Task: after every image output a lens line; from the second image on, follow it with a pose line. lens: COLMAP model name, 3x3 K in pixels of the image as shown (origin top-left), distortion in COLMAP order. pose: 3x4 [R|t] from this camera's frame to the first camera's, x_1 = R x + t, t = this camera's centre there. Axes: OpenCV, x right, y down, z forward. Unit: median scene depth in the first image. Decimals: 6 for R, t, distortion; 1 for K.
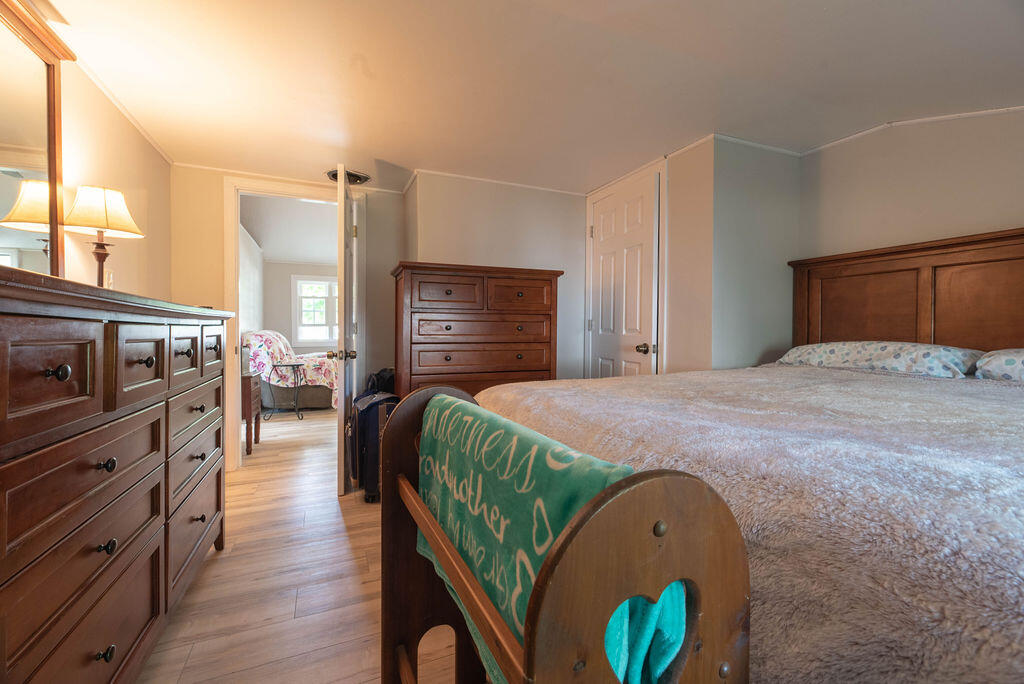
lens RADIAL K [[416.2, 0, 512.0], [0, 416.2, 342.0], [0, 0, 1]] dist [-0.025936, 0.000044]
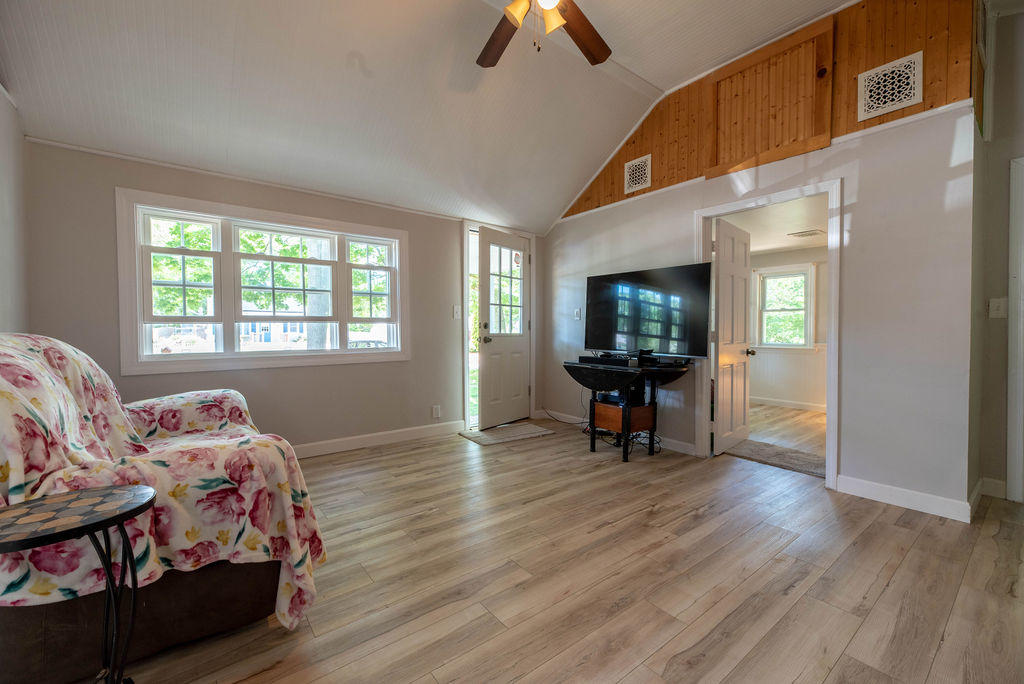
lens RADIAL K [[416.2, 0, 512.0], [0, 416.2, 342.0], [0, 0, 1]] dist [-0.025936, 0.000044]
pose [[0.967787, -0.001184, 0.251766, -0.364345], [0.001258, 0.999999, -0.000131, -0.024219], [-0.251765, 0.000443, 0.967788, 0.723229]]
